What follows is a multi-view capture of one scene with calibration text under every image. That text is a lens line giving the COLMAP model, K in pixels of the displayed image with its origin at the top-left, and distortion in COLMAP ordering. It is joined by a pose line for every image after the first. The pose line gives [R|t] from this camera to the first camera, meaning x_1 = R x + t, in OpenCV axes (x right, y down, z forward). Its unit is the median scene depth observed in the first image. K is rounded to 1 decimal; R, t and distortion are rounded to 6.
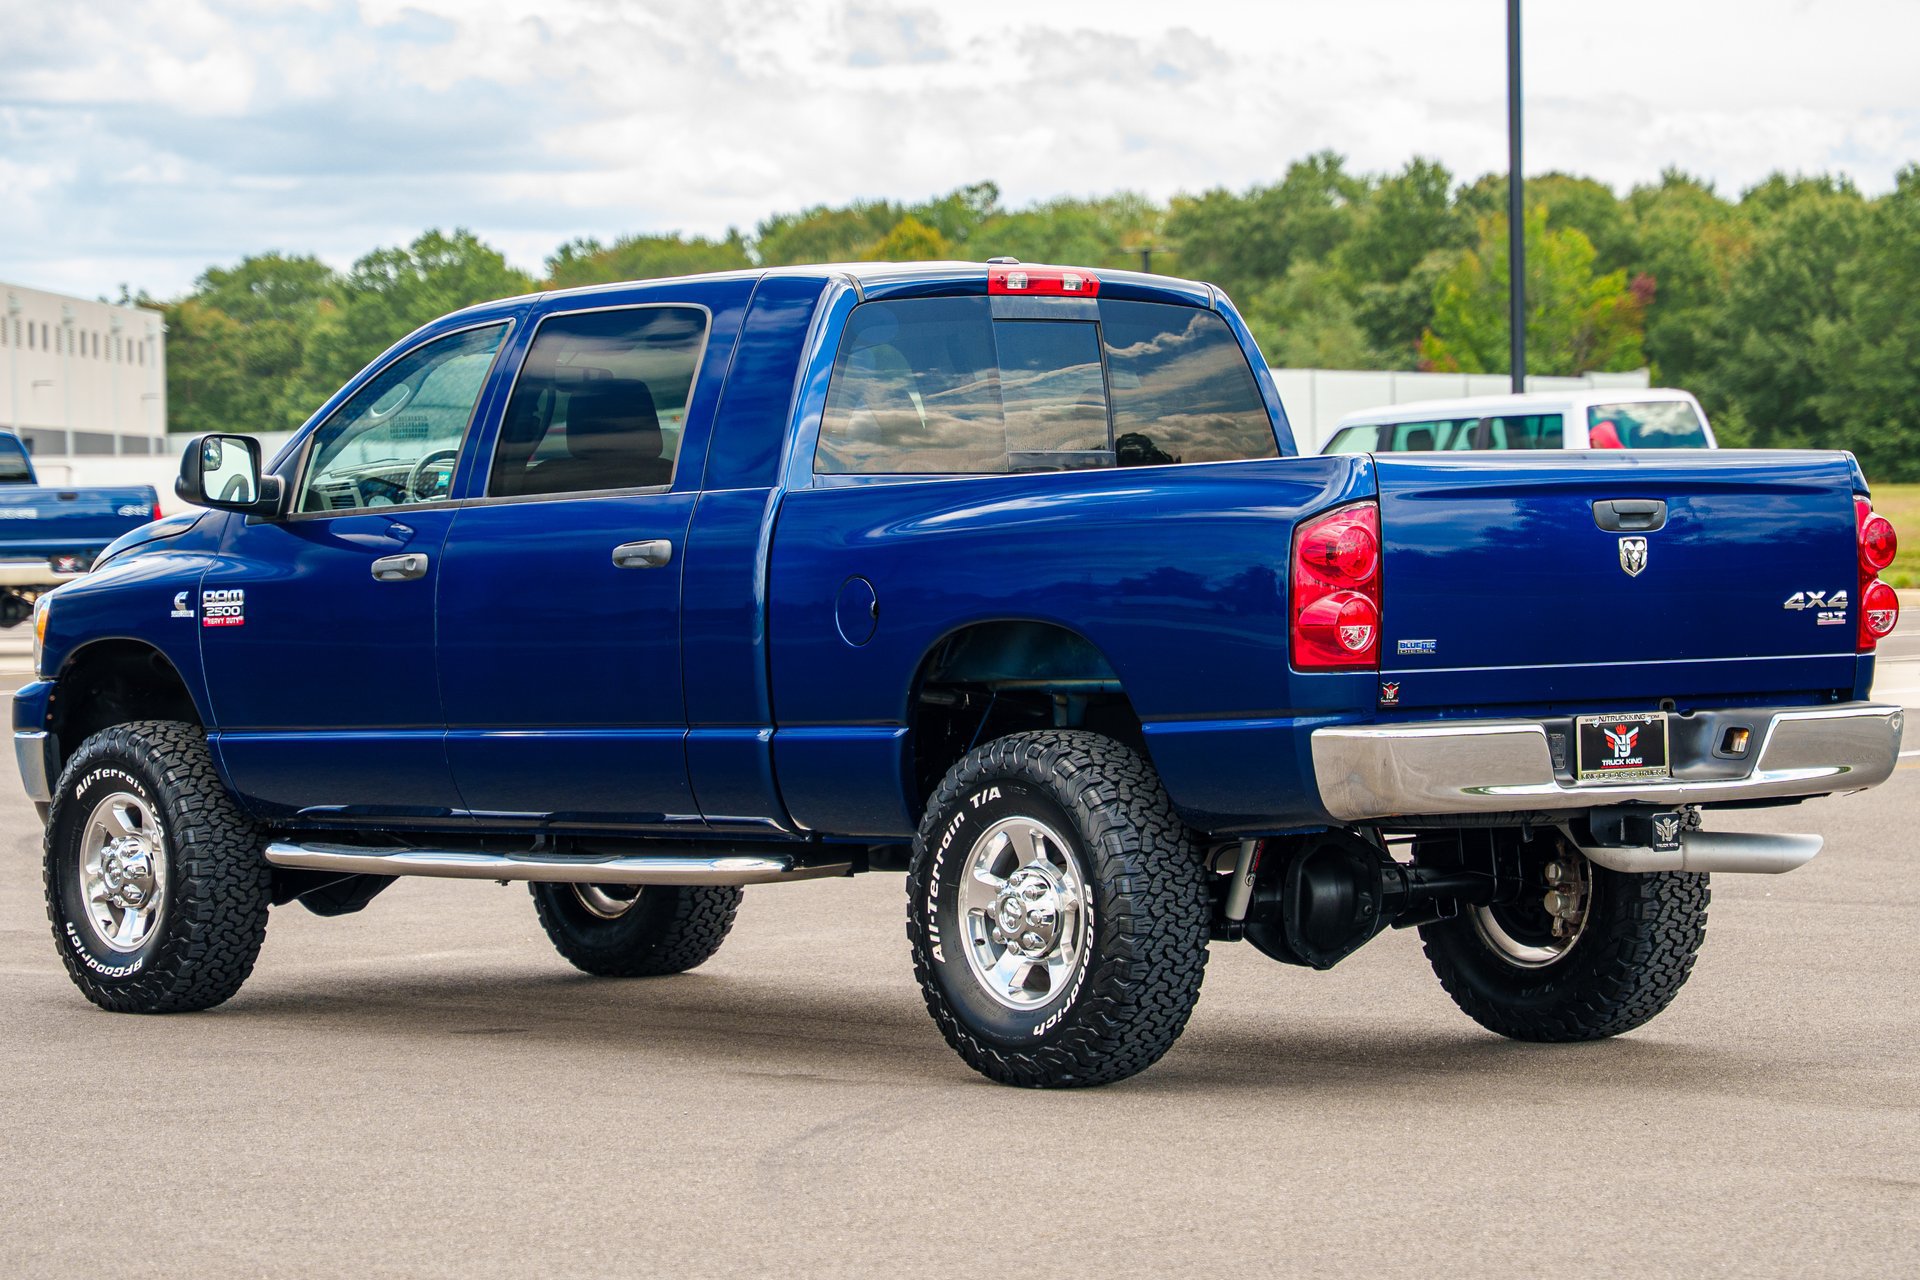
lens RADIAL K [[6284.6, 0, 1089.4], [0, 6284.6, 643.0], [0, 0, 1]] dist [0.200852, 1.346247]
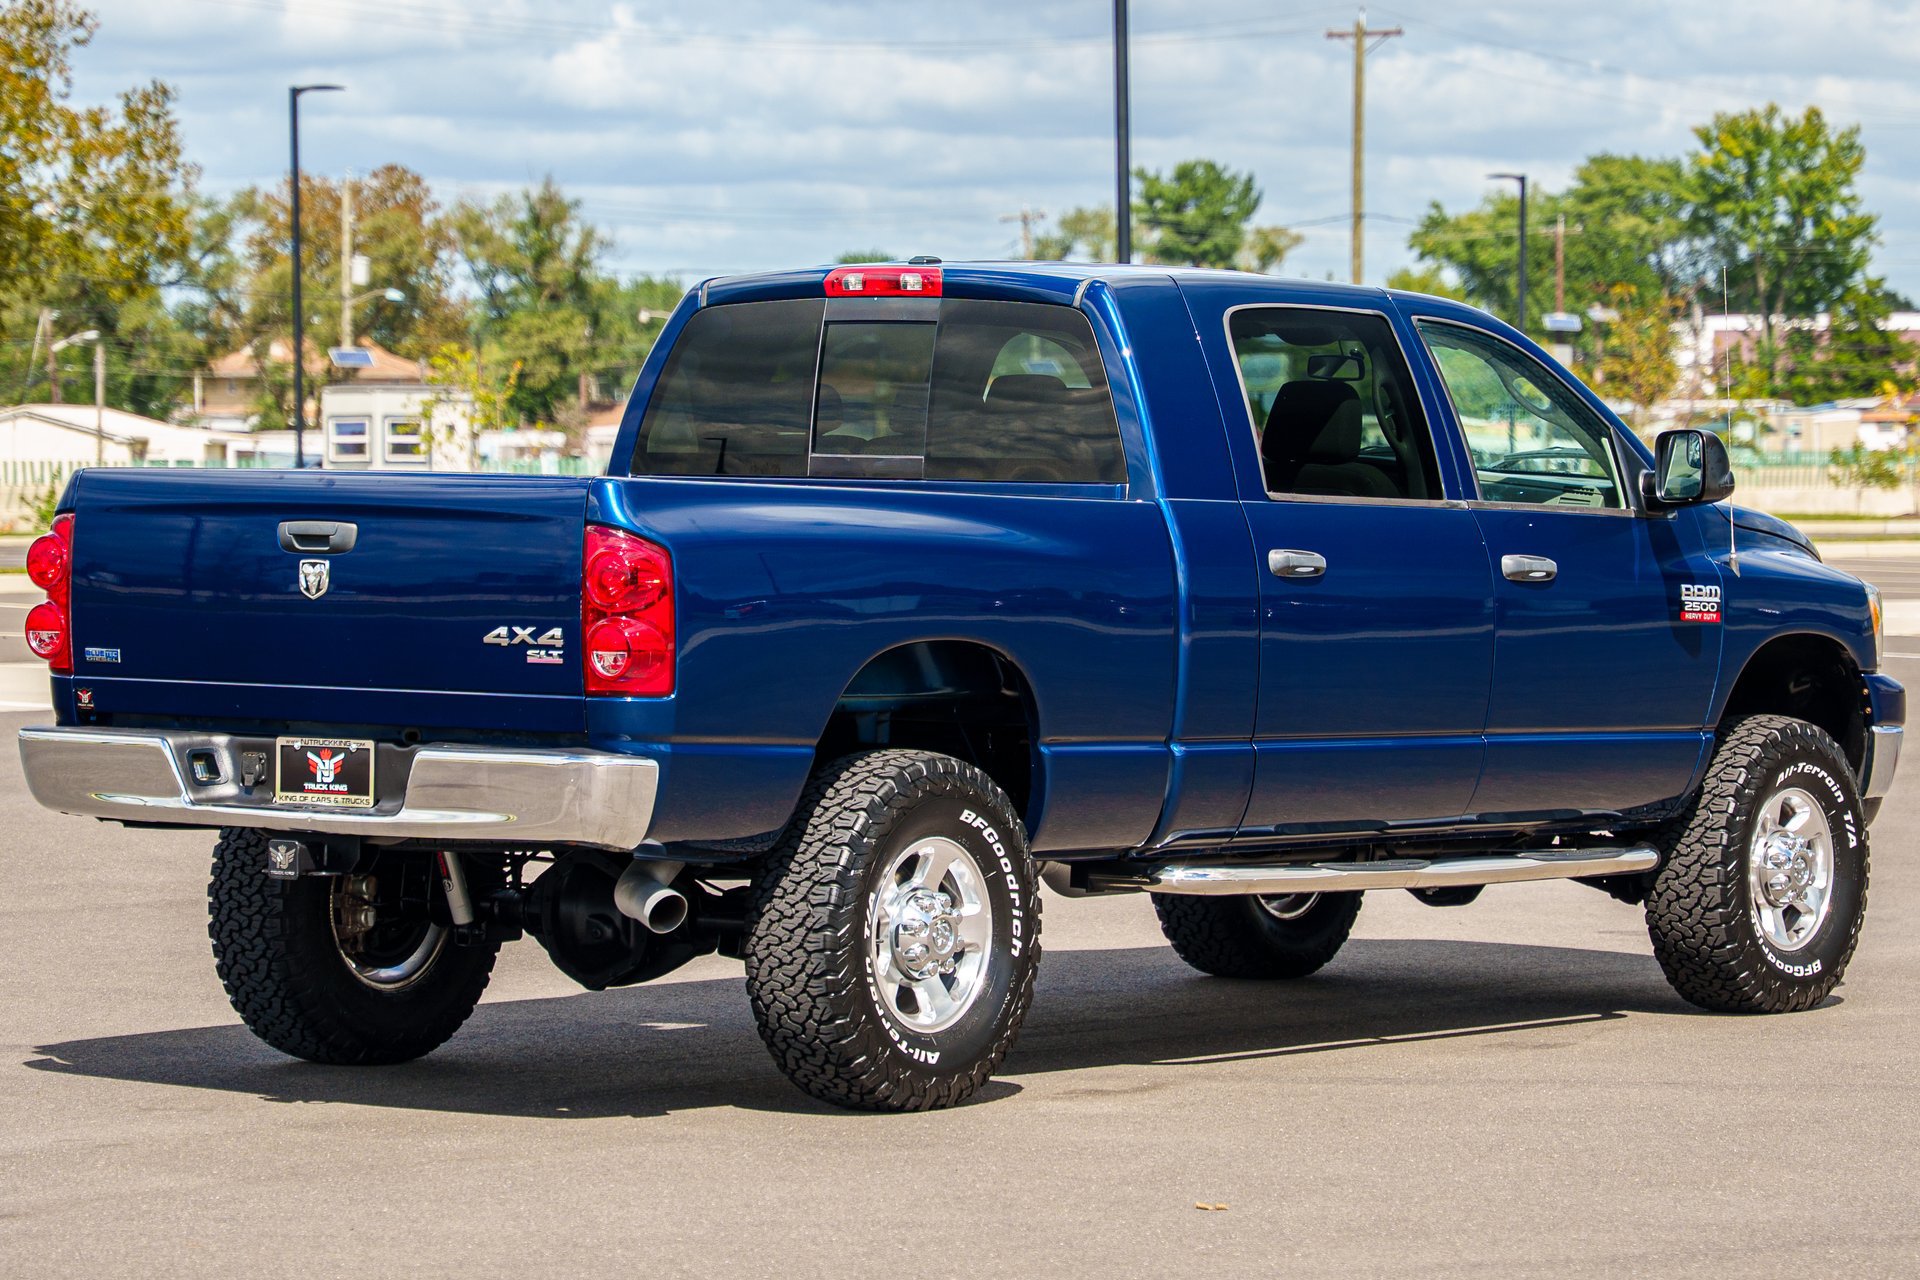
lens RADIAL K [[6475.6, 0, 1041.6], [0, 6475.6, 640.7], [0, 0, 1]] dist [0.227973, 1.486181]
pose [[0.212857, 0.046008, -0.976000, 1.067989], [-0.034012, 0.998634, 0.039657, -0.046799], [0.976491, 0.024755, 0.214131, 0.864729]]
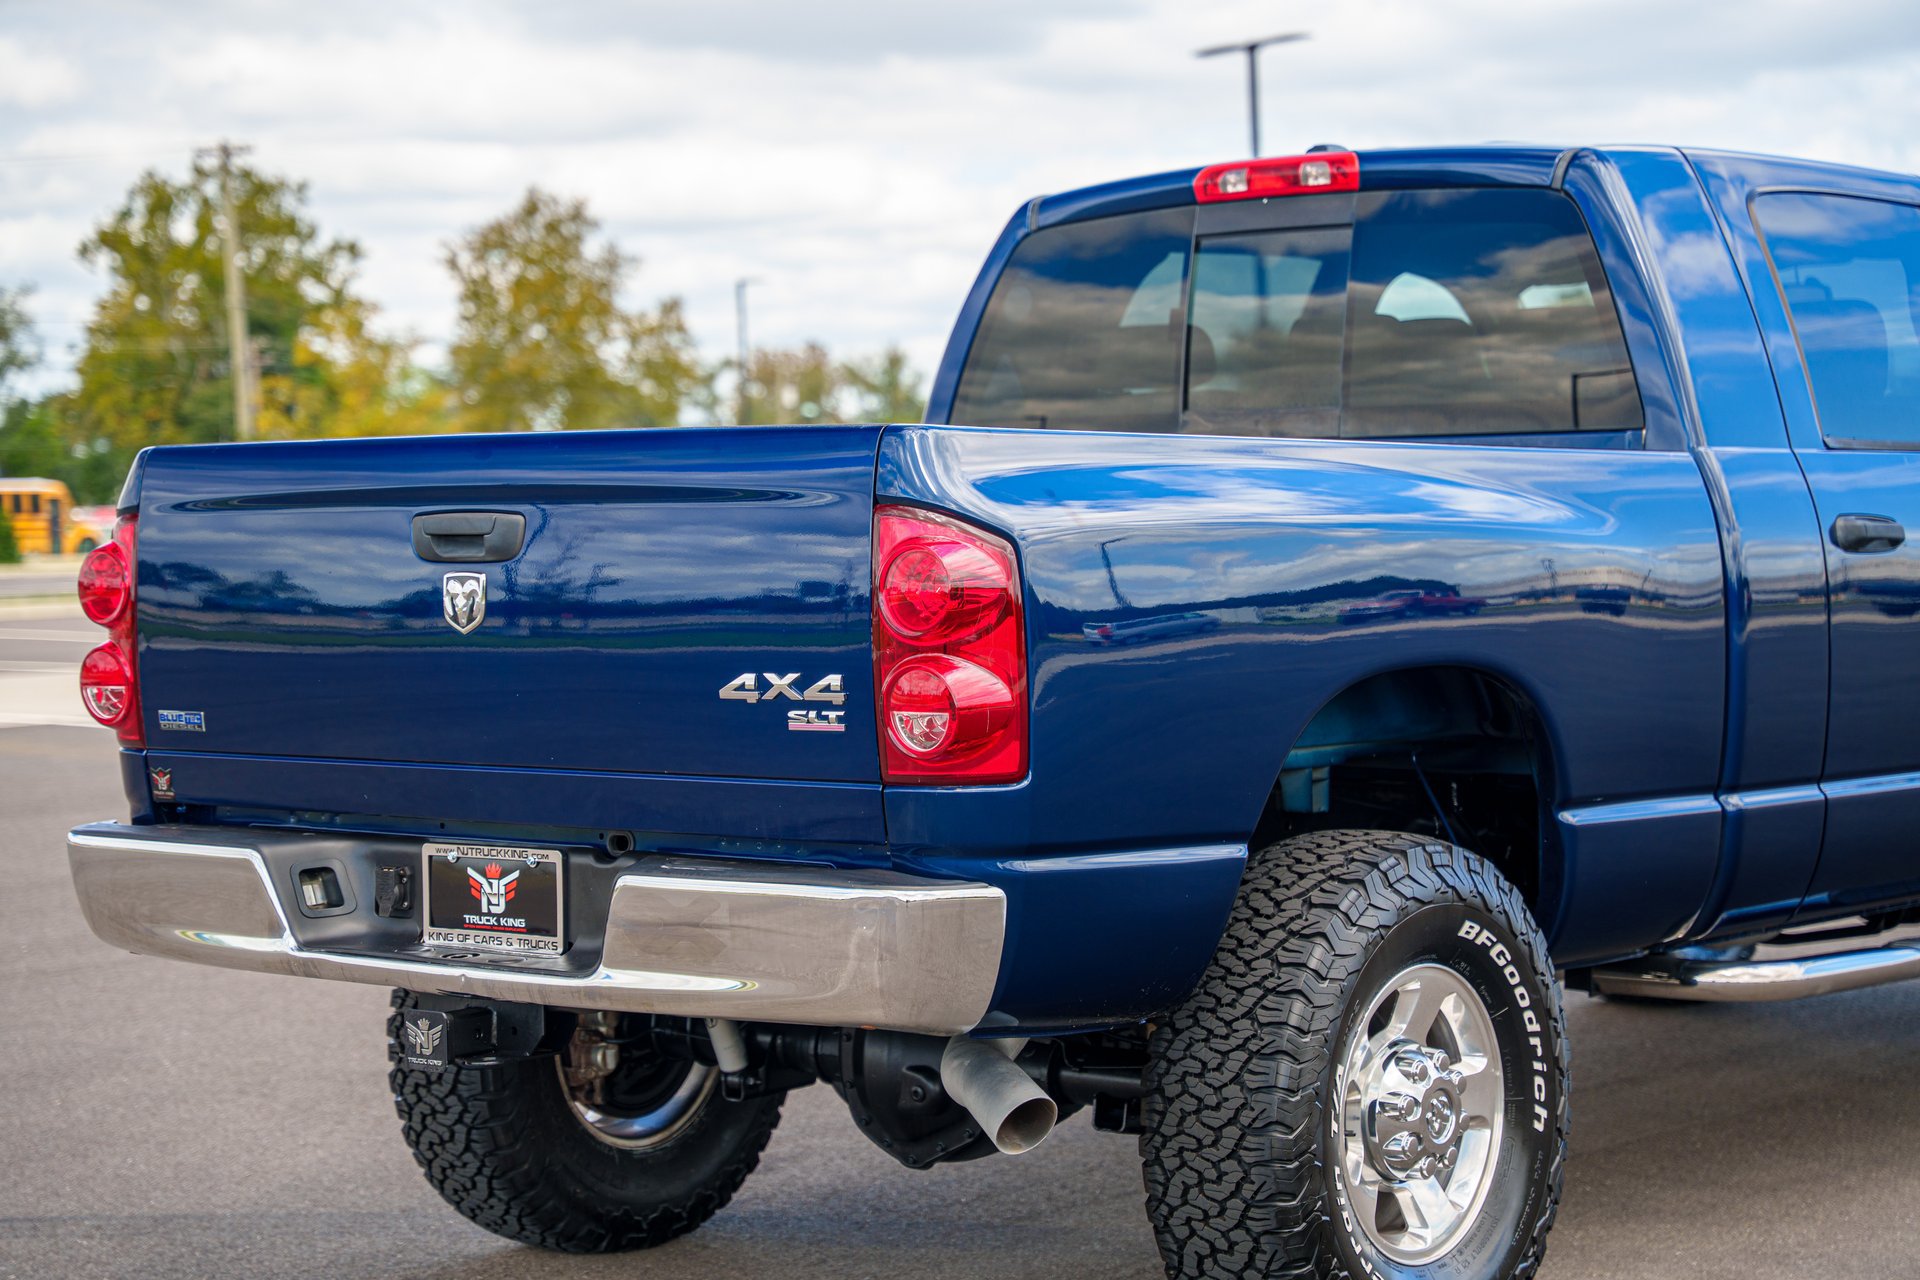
lens RADIAL K [[3612.0, 0, 960.0], [0, 3612.0, 640.0], [0, 0, 1]] dist [0.258029, 0.179724]
pose [[0.155101, 0.052296, -0.986514, 0.442278], [-0.003054, 0.998618, 0.052457, -0.028463], [0.987894, -0.005123, 0.155046, 0.960387]]
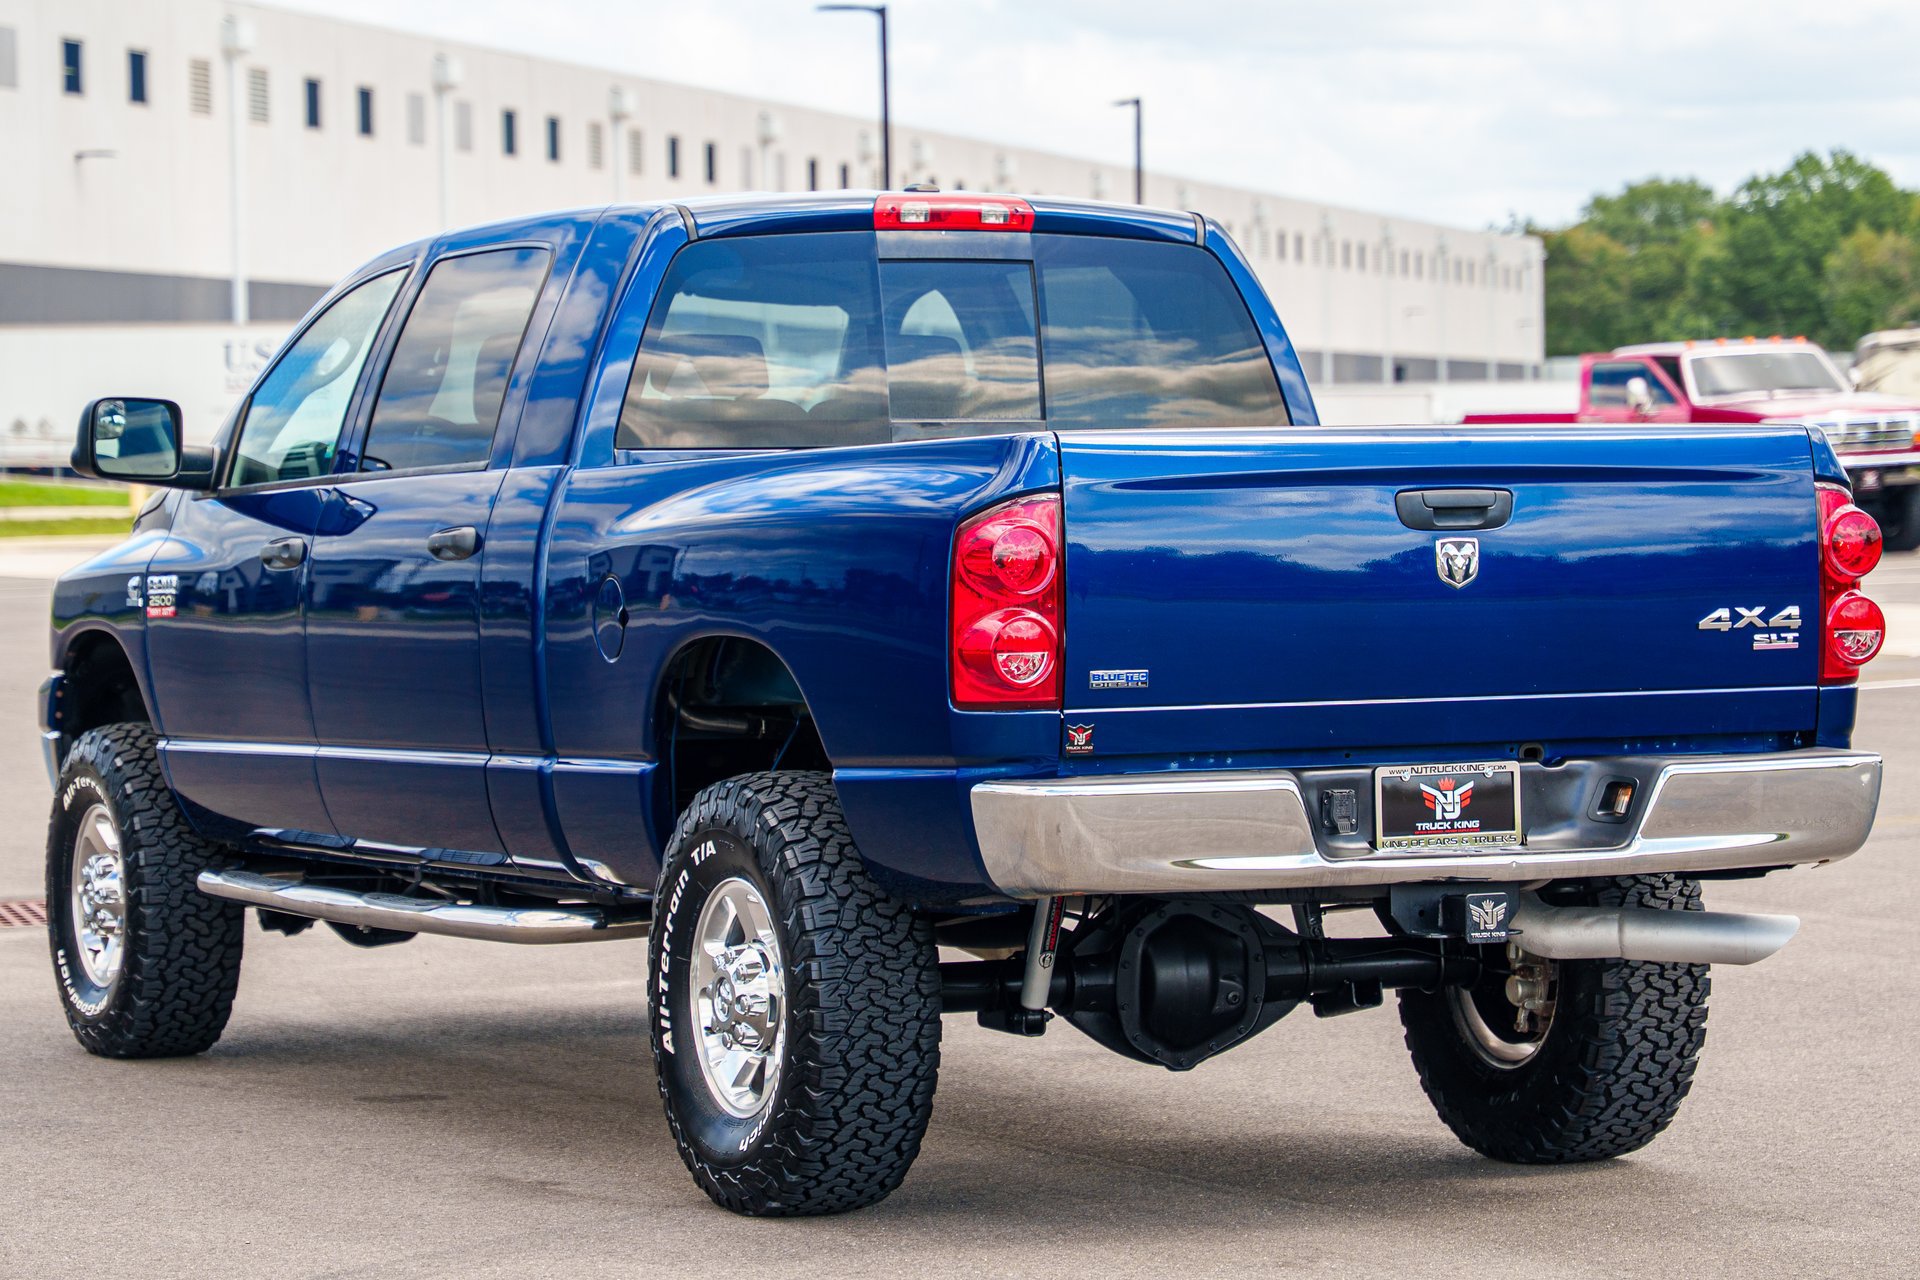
lens RADIAL K [[6211.4, 0, 960.0], [0, 6211.4, 640.0], [0, 0, 1]] dist [0.143718, 2.419519]
pose [[0.965302, 0.010298, -0.260935, 0.220550], [-0.007010, 0.999884, 0.013528, -0.013737], [0.261044, -0.011229, 0.965262, 0.232686]]
